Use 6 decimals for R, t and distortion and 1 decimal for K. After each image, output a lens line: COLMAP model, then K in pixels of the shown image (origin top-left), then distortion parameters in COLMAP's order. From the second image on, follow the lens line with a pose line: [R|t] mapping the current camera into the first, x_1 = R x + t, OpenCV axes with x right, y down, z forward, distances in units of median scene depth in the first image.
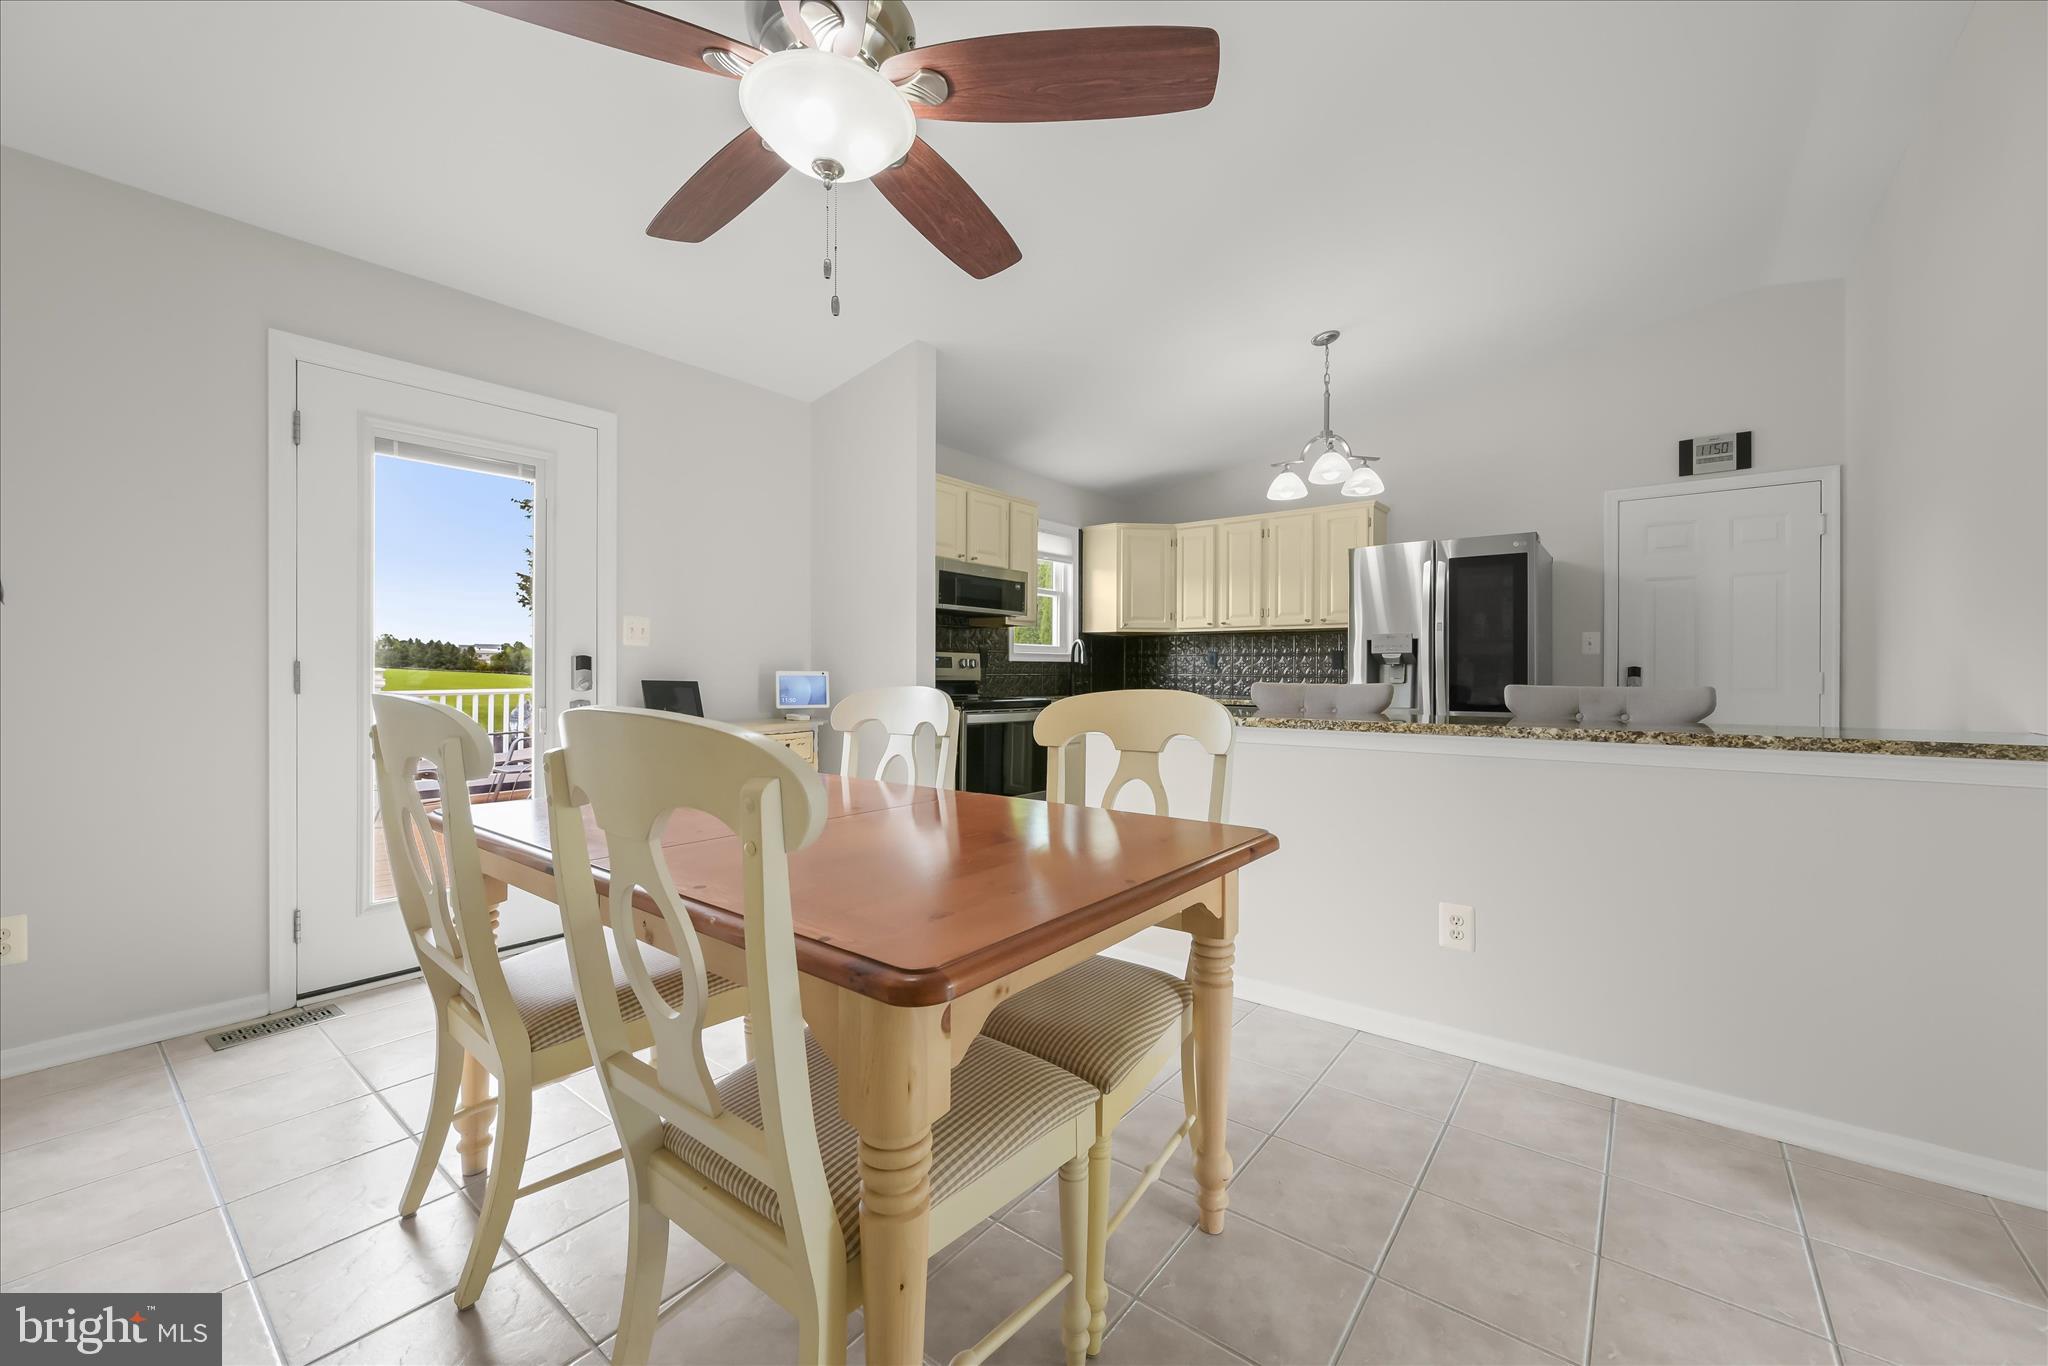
lens RADIAL K [[798.9, 0, 1029.4], [0, 798.9, 670.8], [0, 0, 1]] dist [0.001709, 0.000086]
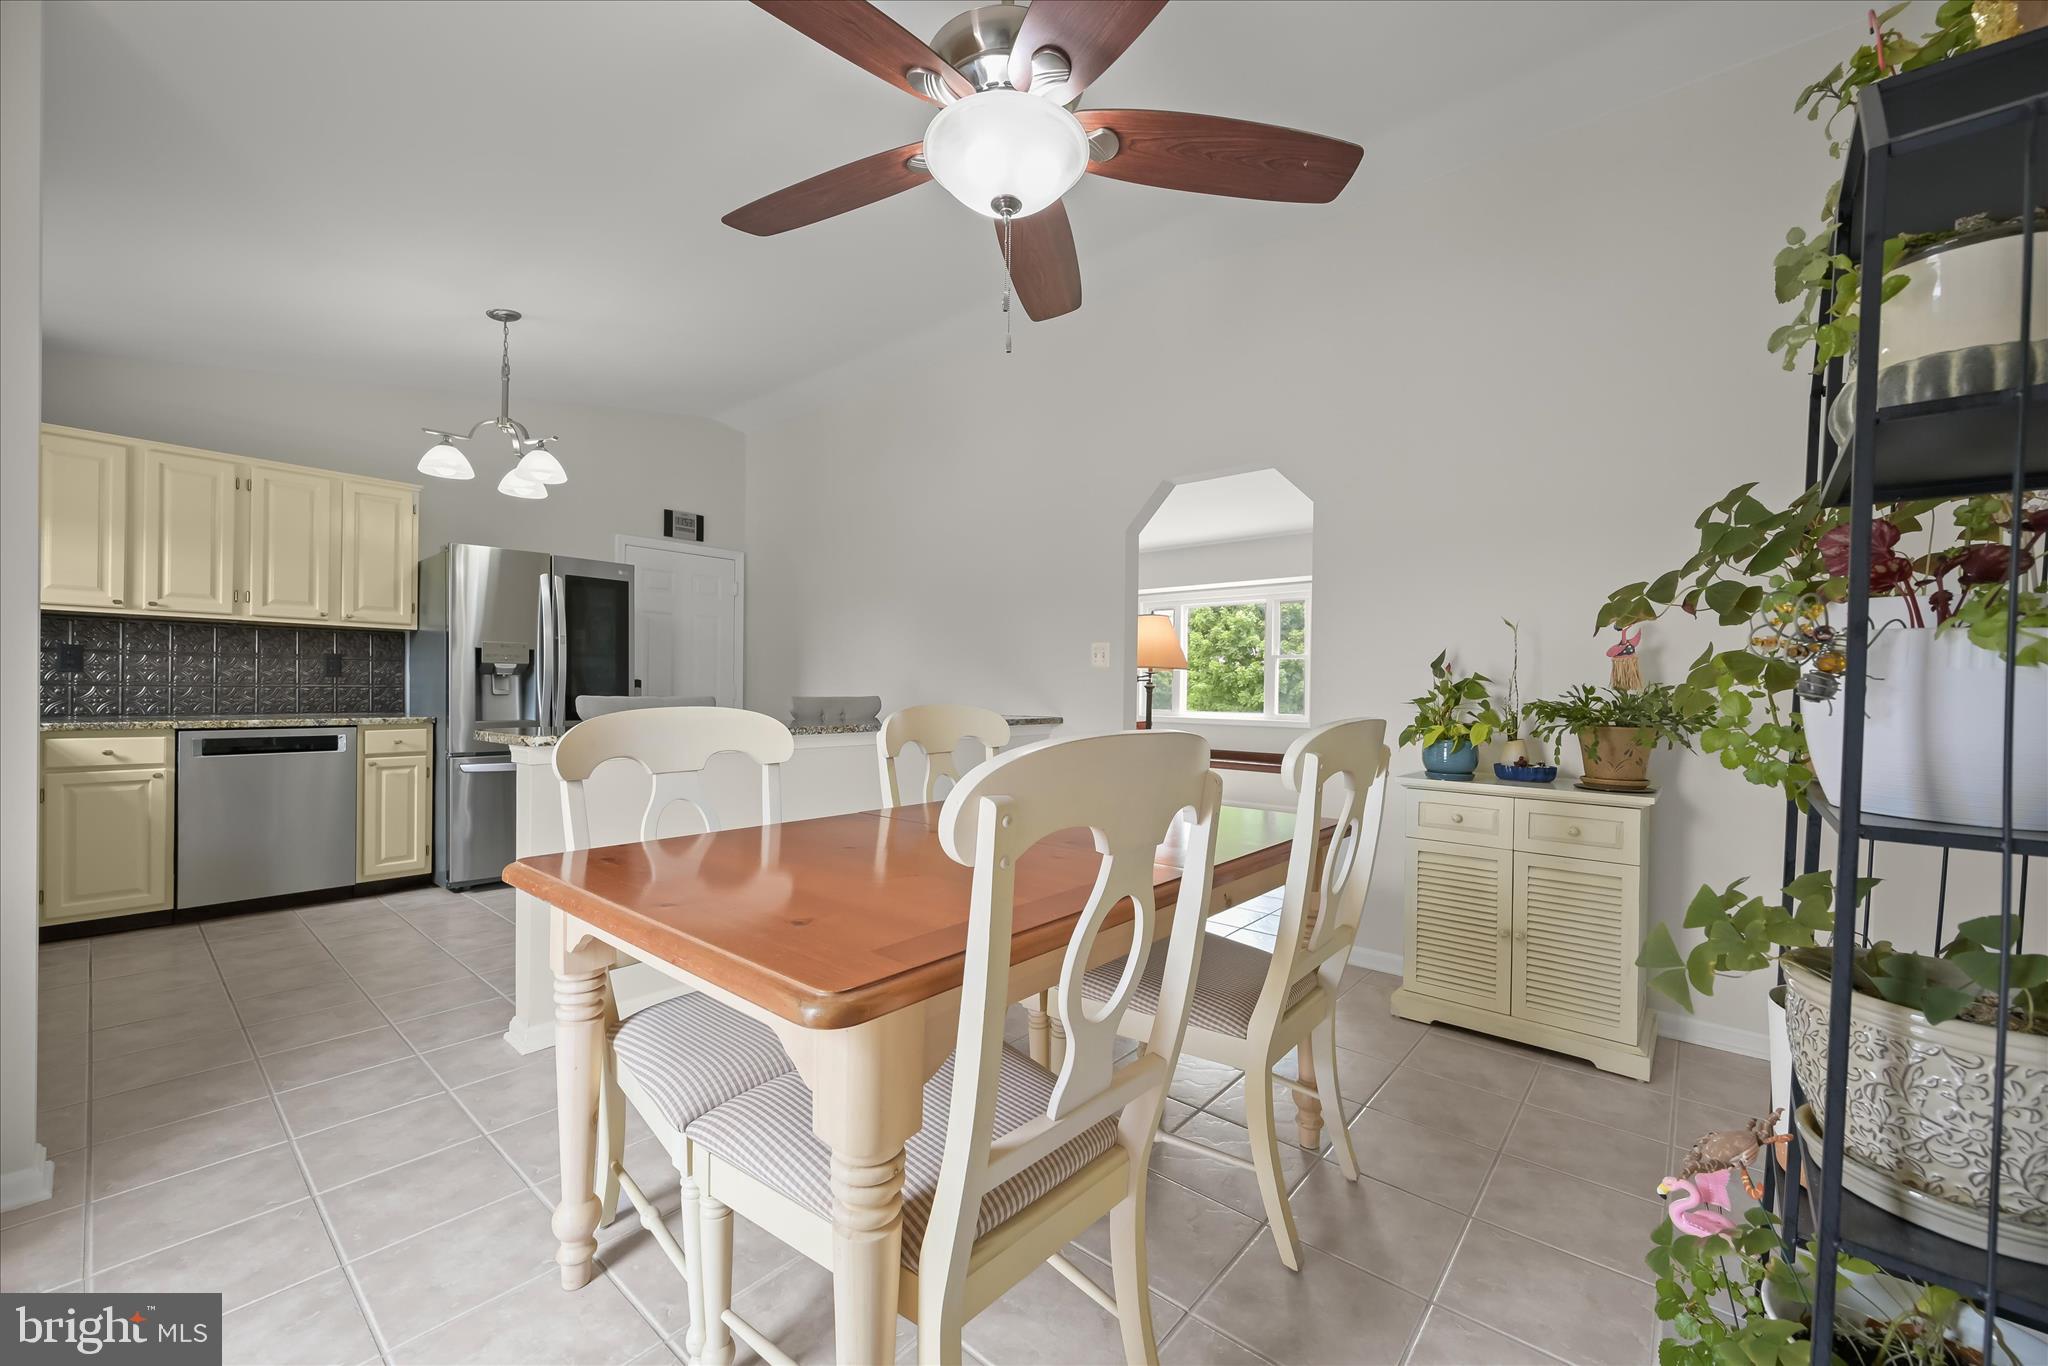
lens RADIAL K [[798.9, 0, 1031.0], [0, 798.9, 699.0], [0, 0, 1]] dist [0.001709, 0.000086]
pose [[0.044202, -0.014633, 0.998915, -0.490814], [-0.015158, 0.999768, 0.015316, -0.003630], [-0.998908, -0.015819, 0.043970, 0.338650]]
